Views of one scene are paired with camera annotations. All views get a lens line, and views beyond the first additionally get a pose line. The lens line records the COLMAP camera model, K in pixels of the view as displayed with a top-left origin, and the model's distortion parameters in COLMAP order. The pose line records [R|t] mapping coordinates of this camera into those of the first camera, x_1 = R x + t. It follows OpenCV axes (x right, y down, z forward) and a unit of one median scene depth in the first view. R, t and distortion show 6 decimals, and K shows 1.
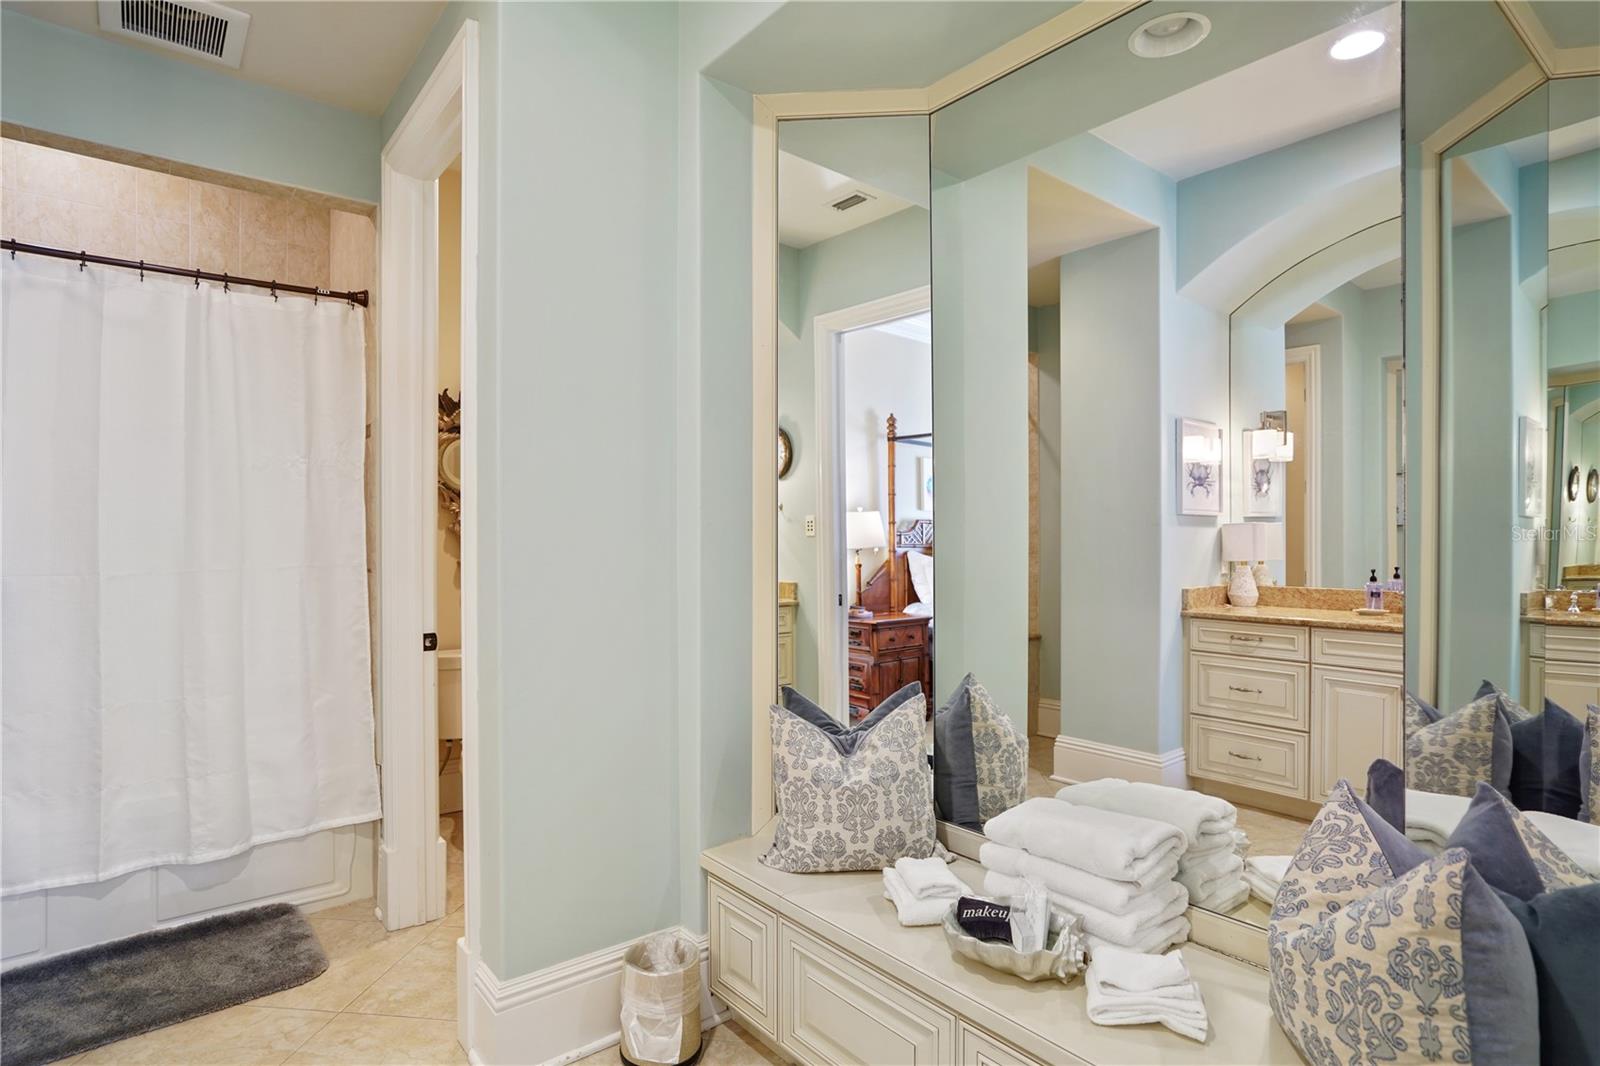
lens RADIAL K [[842.3, 0, 816.2], [0, 842.3, 538.8], [0, 0, 1]] dist [-0.029485, 0.002845]
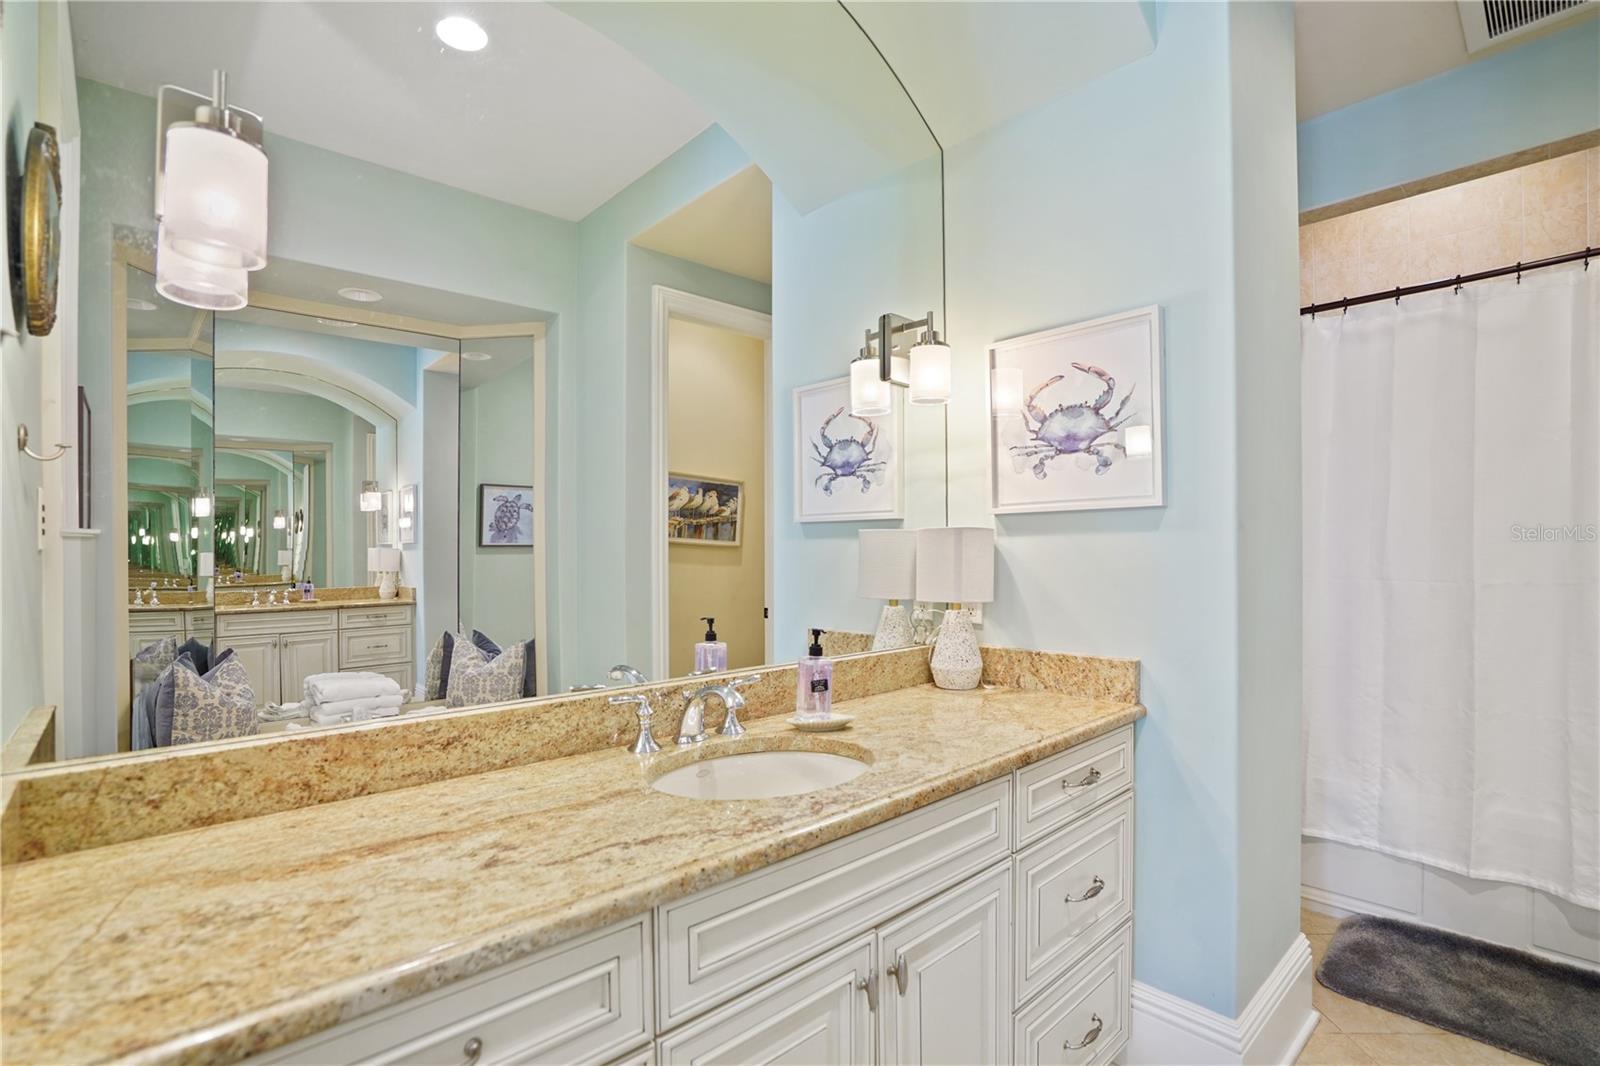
lens RADIAL K [[743.4, 0, 810.2], [0, 743.4, 554.2], [0, 0, 1]] dist [-0.014844, 0.002411]
pose [[0.048460, 0.008297, -0.998791, 0.012120], [0.000337, 0.999965, 0.008324, 0.000074], [0.998825, -0.000740, 0.048456, 0.117584]]
